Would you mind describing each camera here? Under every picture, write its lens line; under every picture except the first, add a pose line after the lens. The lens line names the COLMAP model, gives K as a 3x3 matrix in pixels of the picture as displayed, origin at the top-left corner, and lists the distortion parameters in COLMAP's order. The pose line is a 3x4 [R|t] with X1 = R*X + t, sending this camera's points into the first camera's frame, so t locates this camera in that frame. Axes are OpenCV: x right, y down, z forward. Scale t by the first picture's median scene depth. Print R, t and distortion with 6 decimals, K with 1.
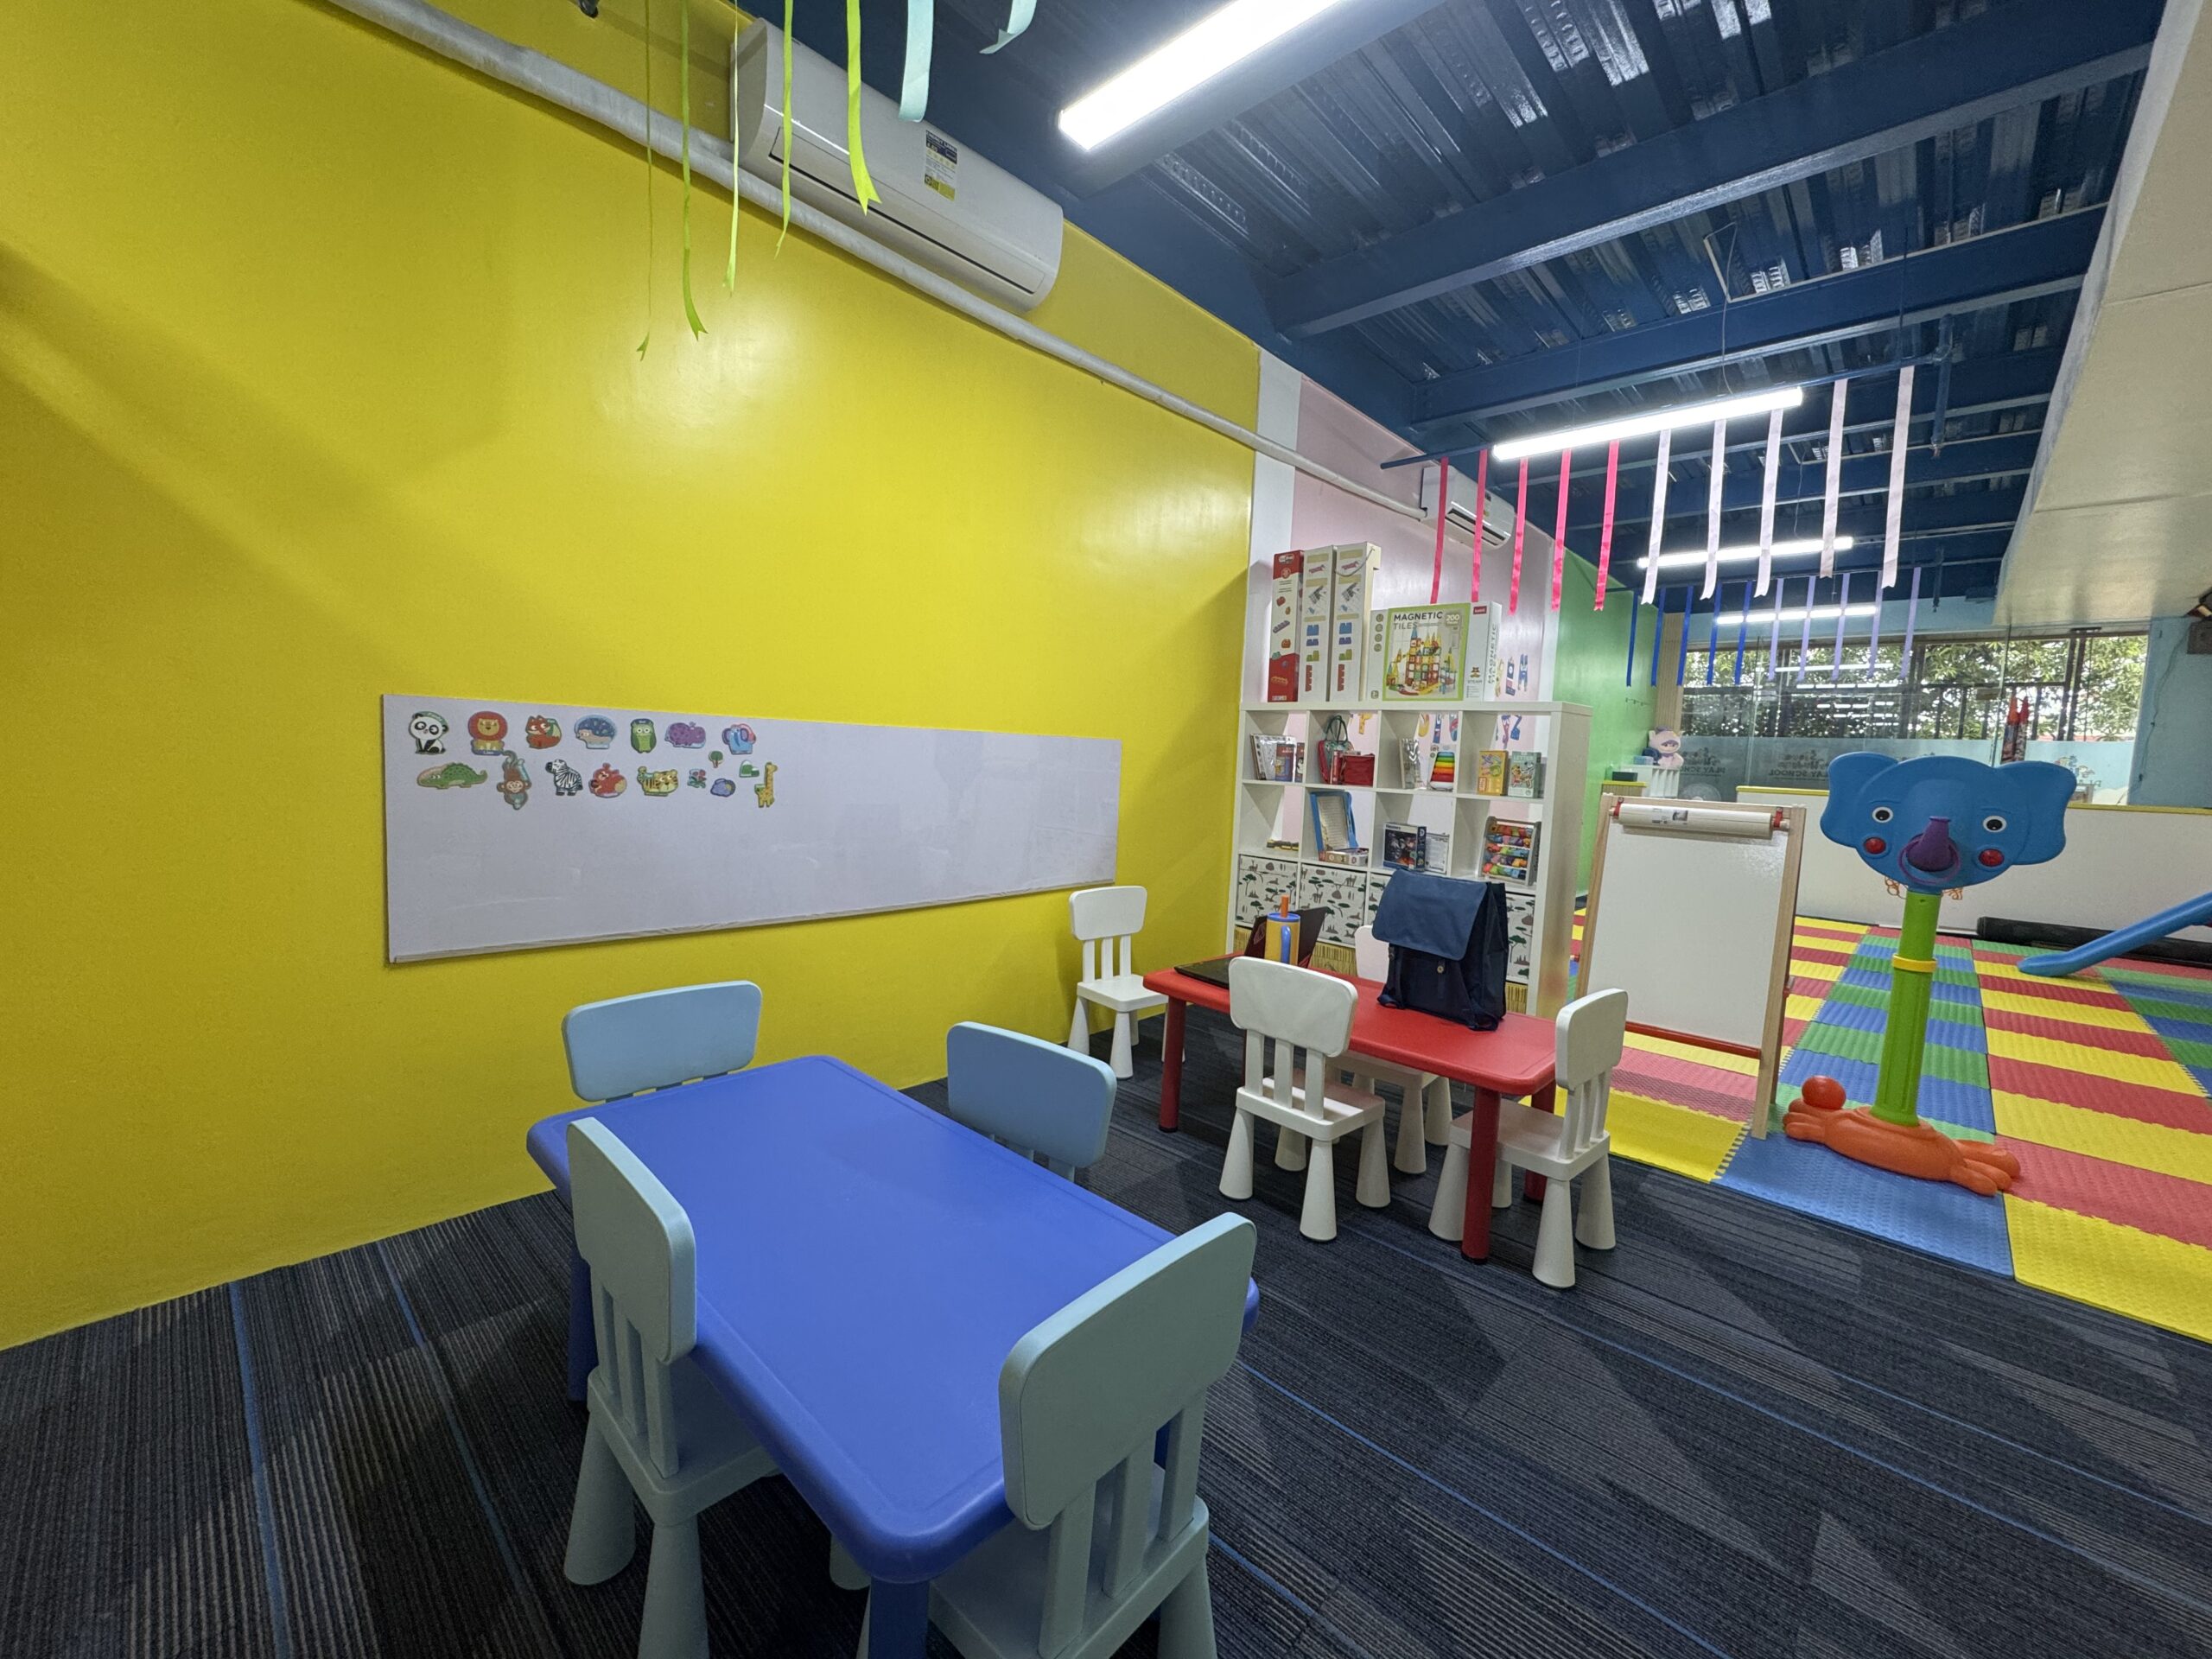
lens RADIAL K [[887.9, 0, 1125.6], [0, 887.9, 820.4], [0, 0, 1]] dist [0.013882, -0.000977]
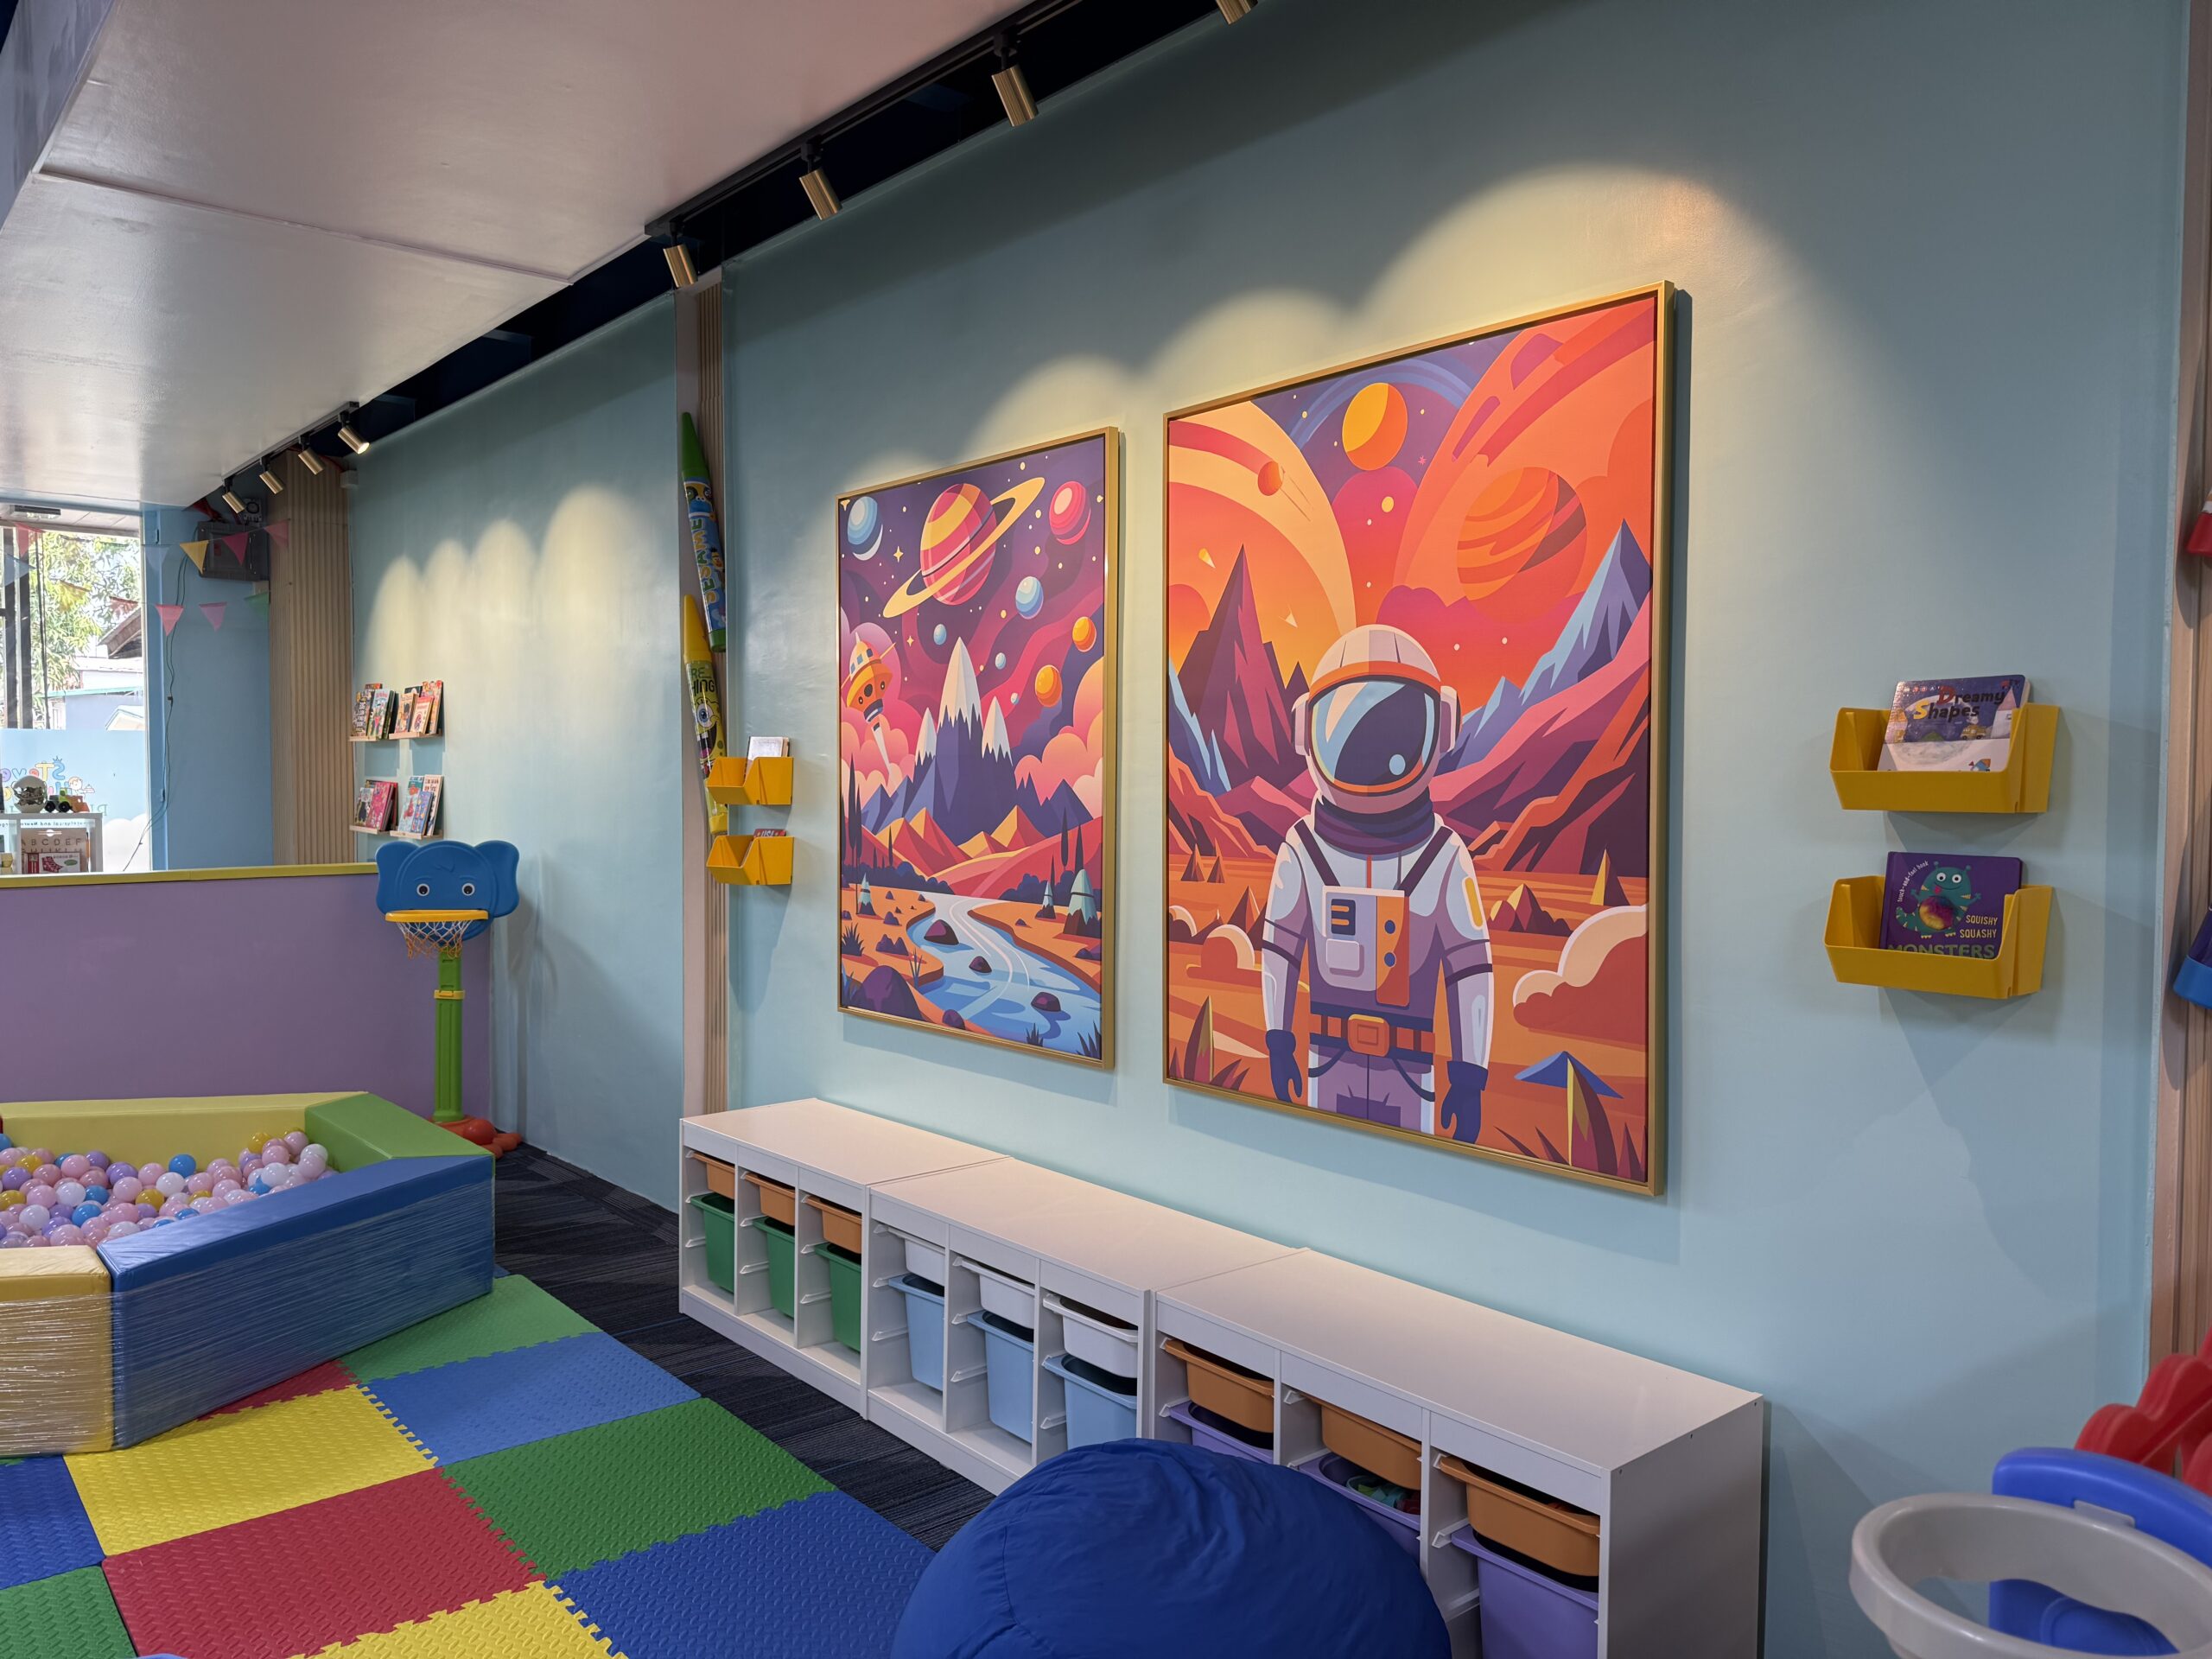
lens RADIAL K [[1570.6, 0, 1102.9], [0, 1570.6, 818.3], [0, 0, 1]] dist [0.043290, -0.033602]
pose [[0.125170, -0.078811, 0.989000, 0.794023], [0.083177, 0.994164, 0.068695, -0.177762], [-0.988642, 0.073664, 0.130995, 1.016958]]
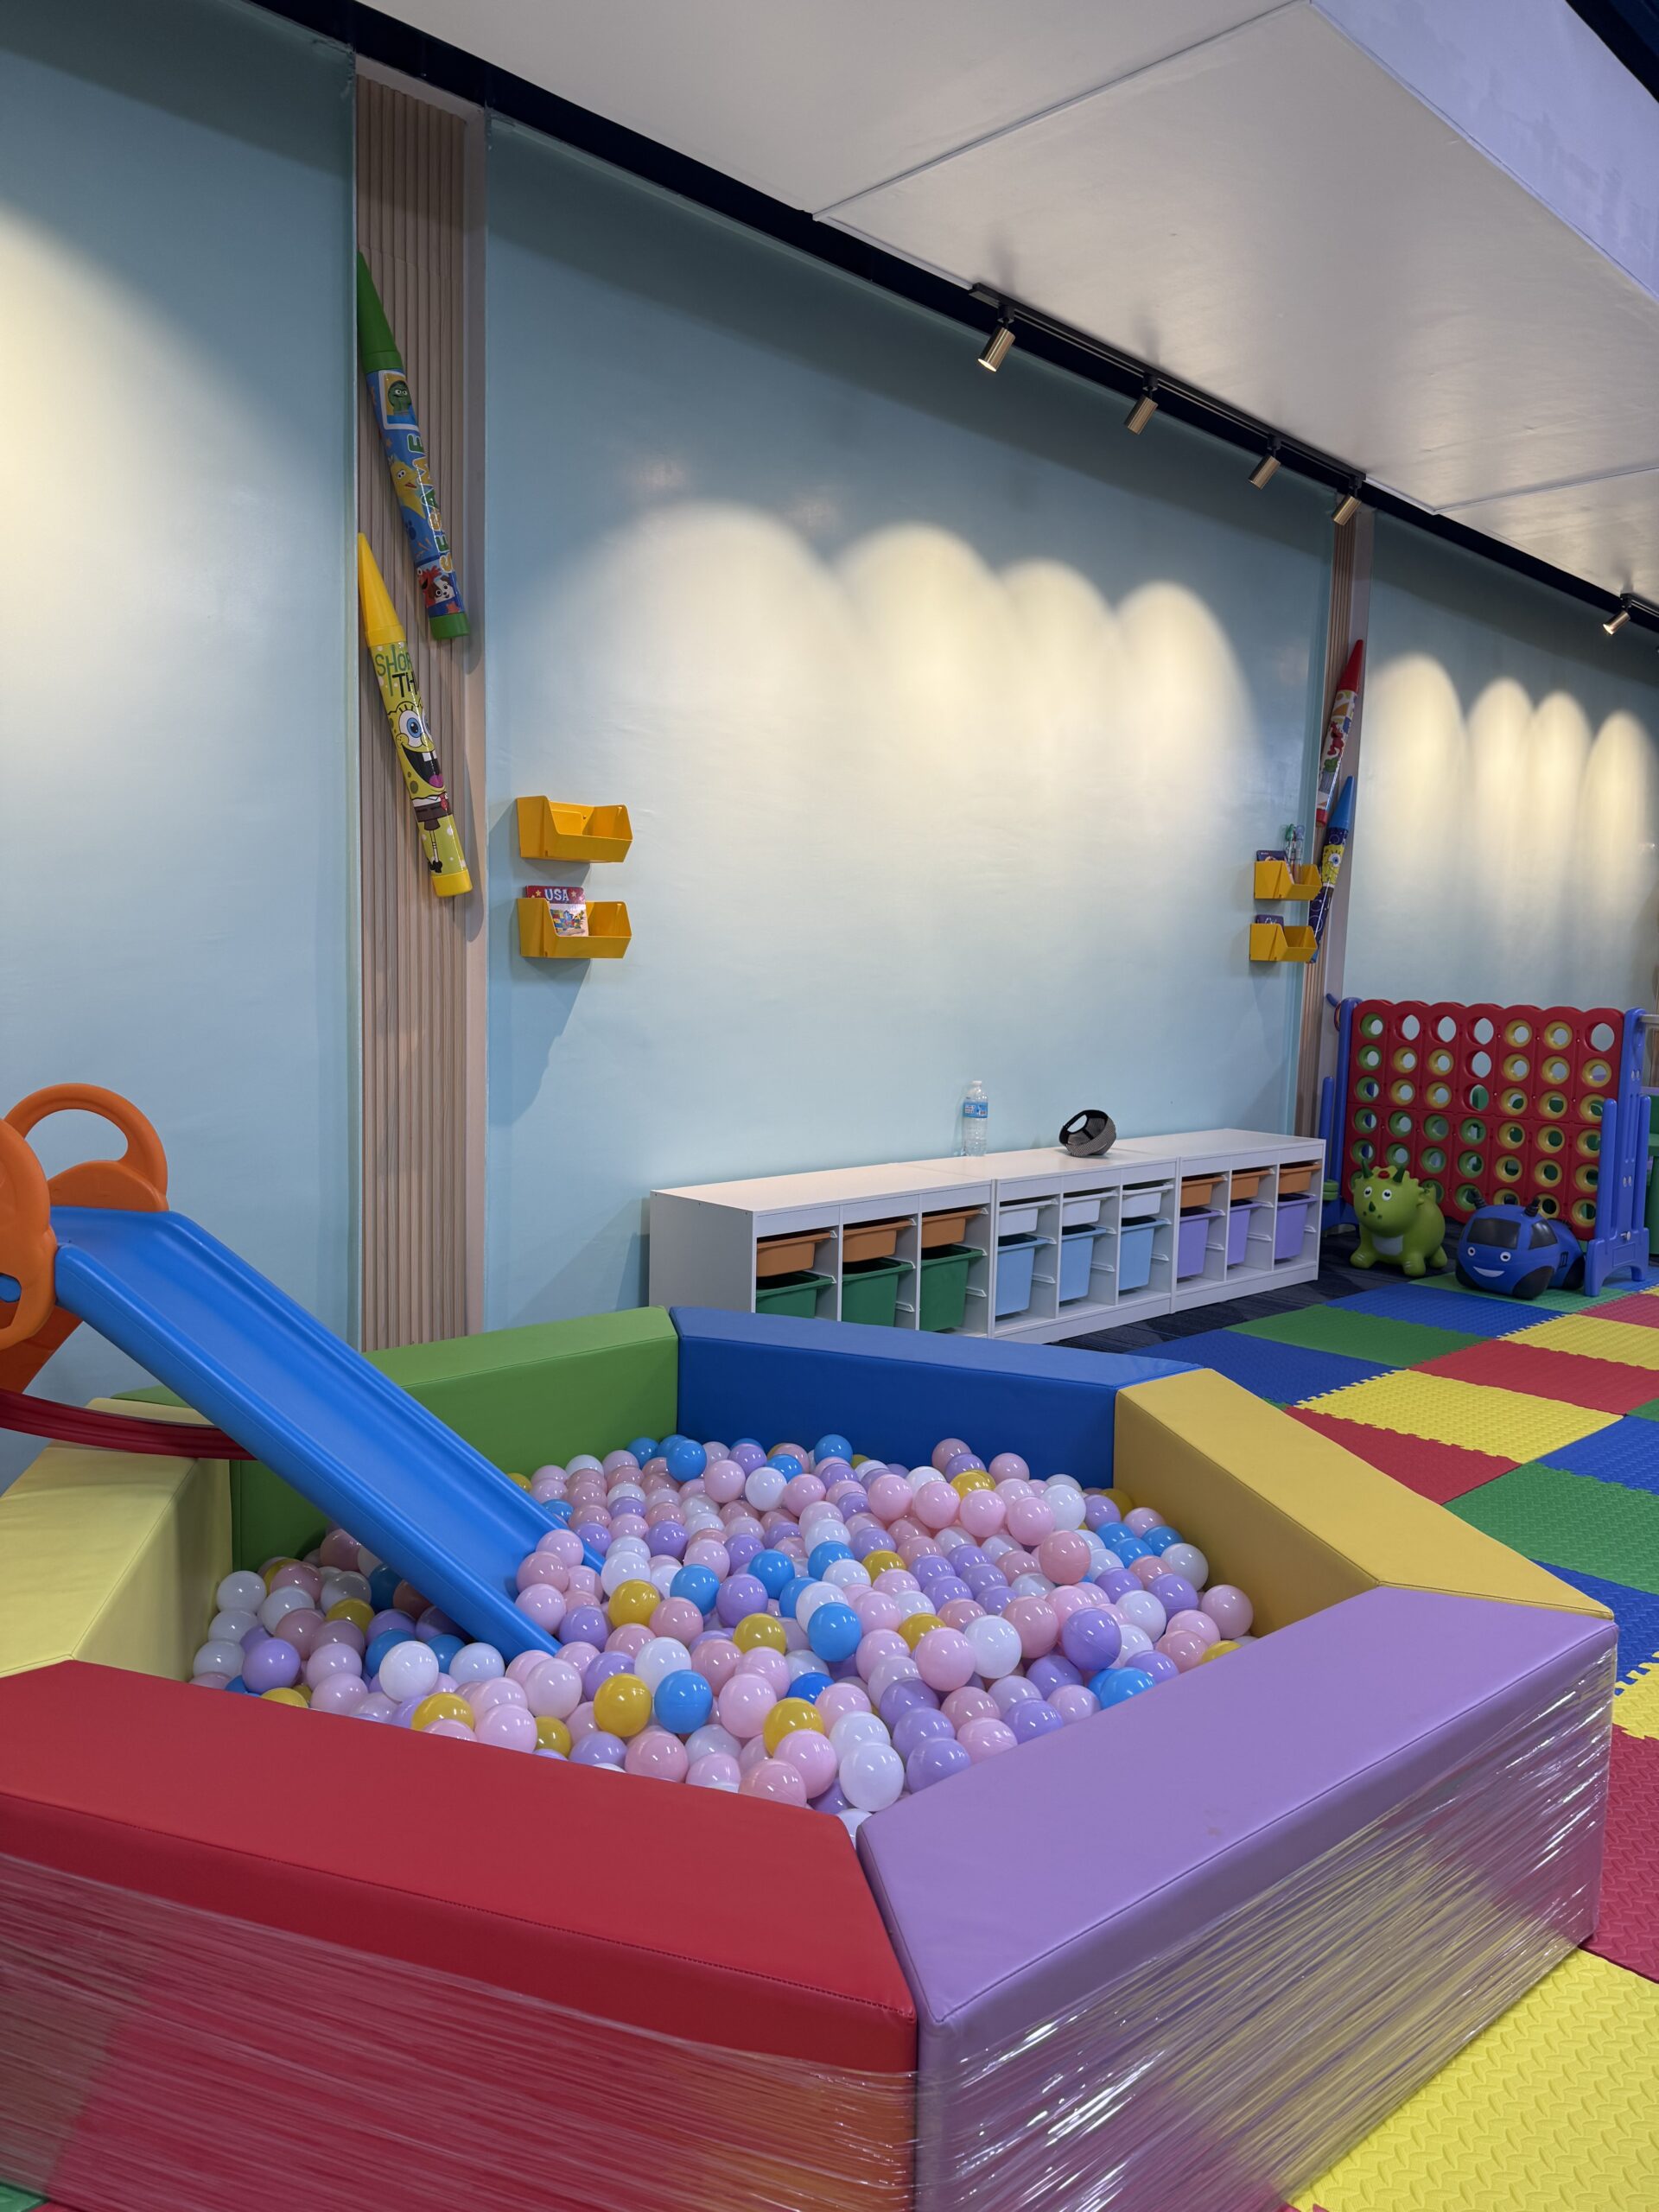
lens RADIAL K [[1570.6, 0, 815.5], [0, 1570.6, 1124.2], [0, 0, 1]] dist [0.043290, -0.033602]
pose [[-0.995512, -0.083569, 0.044399, 2.242686], [-0.073824, 0.979370, 0.188110, -0.154442], [-0.059203, 0.183988, -0.981144, 3.155309]]
